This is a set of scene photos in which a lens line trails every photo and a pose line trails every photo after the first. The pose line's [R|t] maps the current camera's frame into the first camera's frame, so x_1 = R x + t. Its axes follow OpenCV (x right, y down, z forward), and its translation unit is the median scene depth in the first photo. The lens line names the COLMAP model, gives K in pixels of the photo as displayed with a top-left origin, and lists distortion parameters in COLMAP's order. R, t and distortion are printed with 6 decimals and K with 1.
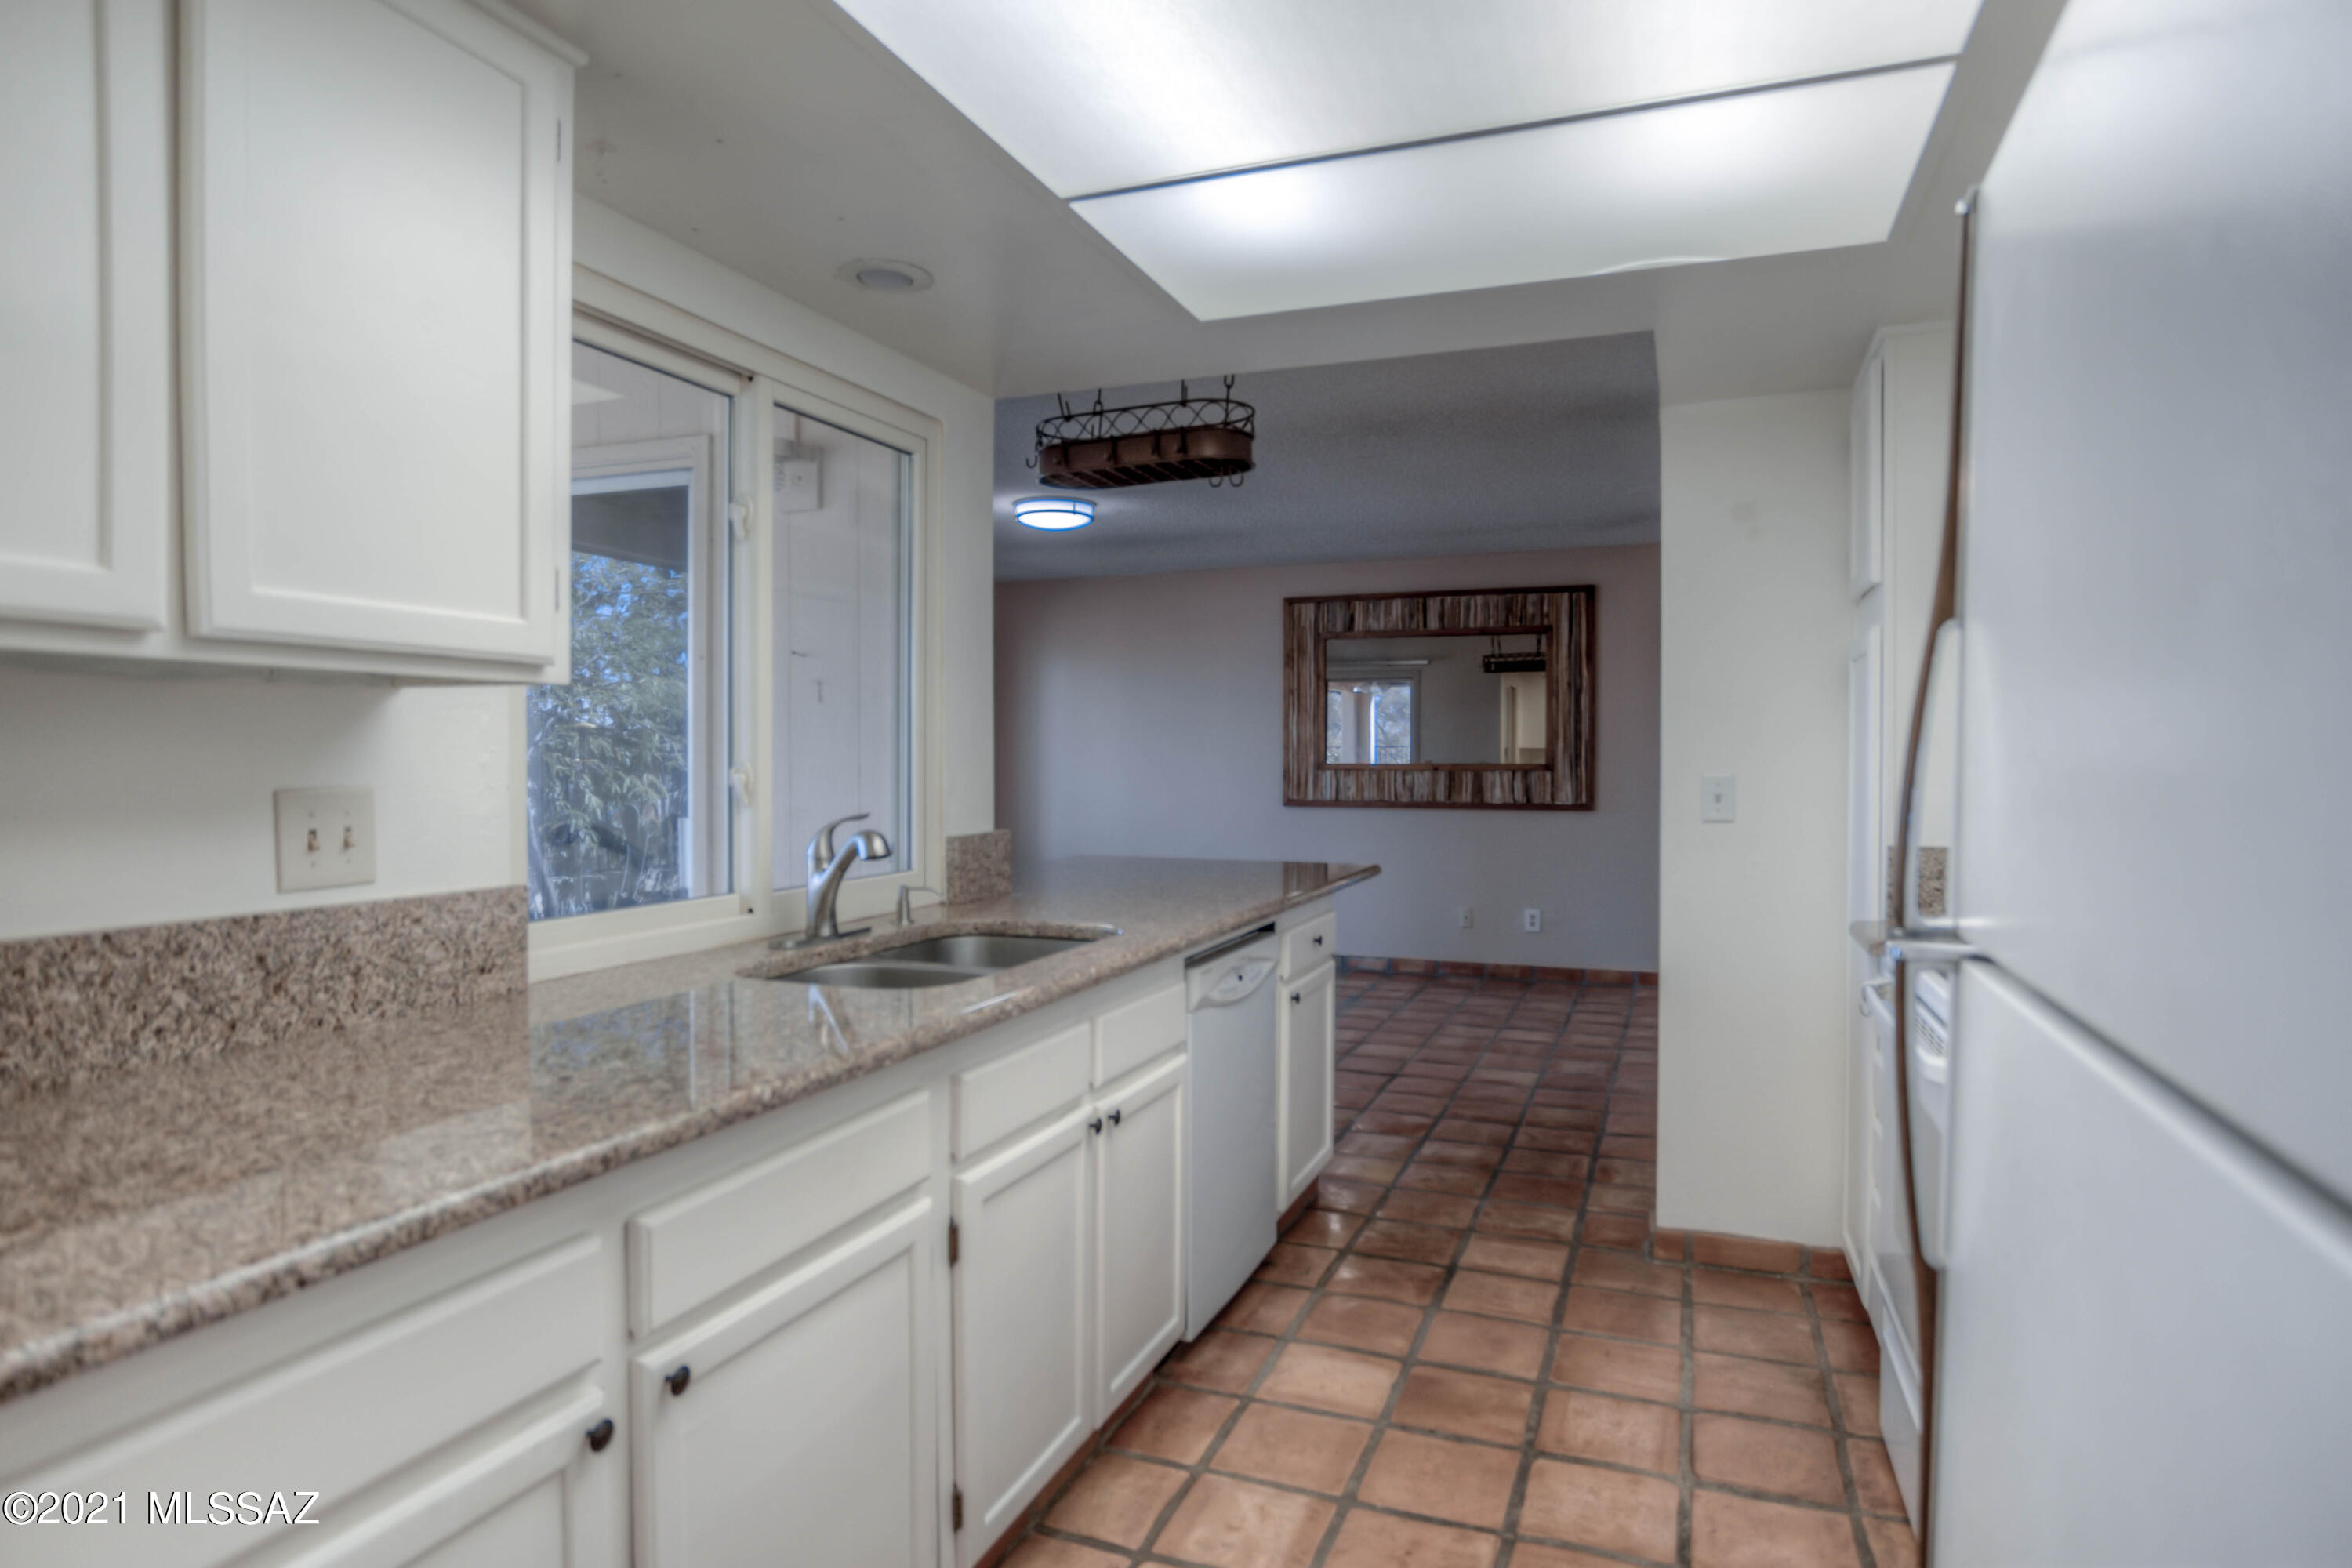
lens RADIAL K [[1337.4, 0, 1176.0], [0, 1337.4, 784.0], [0, 0, 1]] dist [-0.057209, 0.037356]
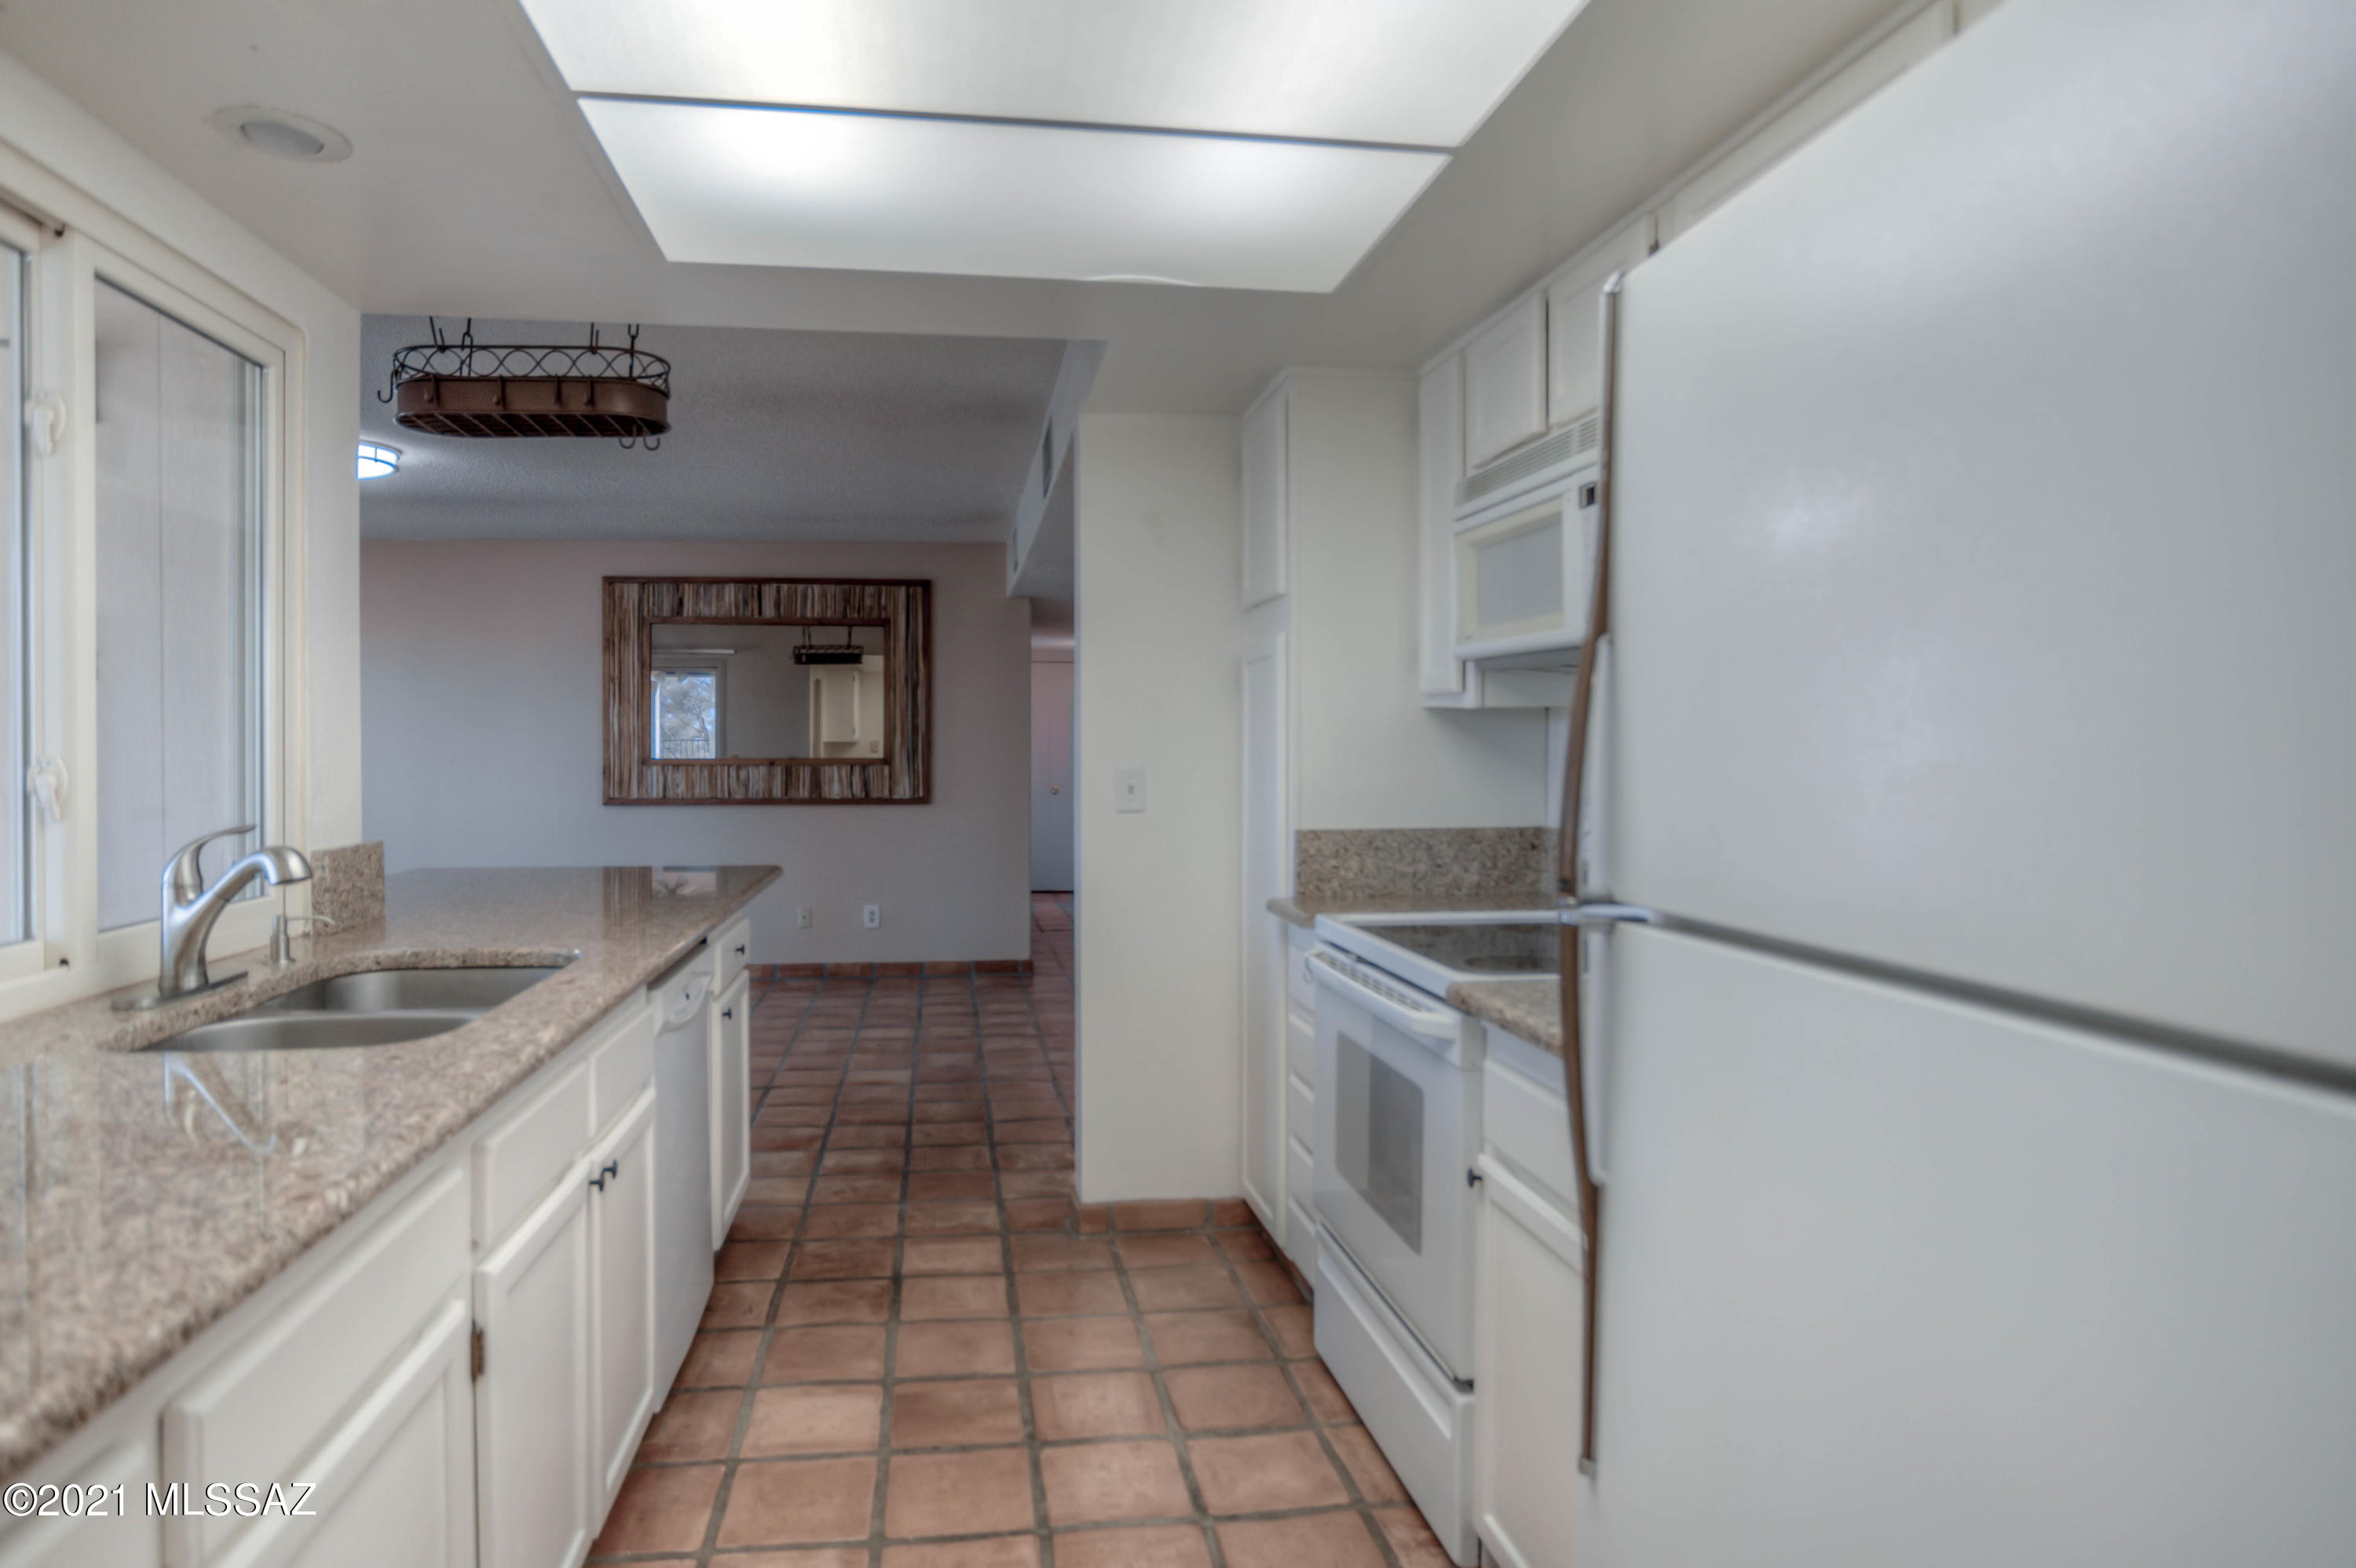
lens RADIAL K [[1362.2, 0, 1172.9], [0, 1362.2, 771.3], [0, 0, 1]] dist [-0.059068, 0.039217]
pose [[0.868830, -0.008625, 0.495036, -0.107051], [0.011233, 0.999934, -0.002293, -0.000806], [-0.494984, 0.007552, 0.868870, 0.042556]]
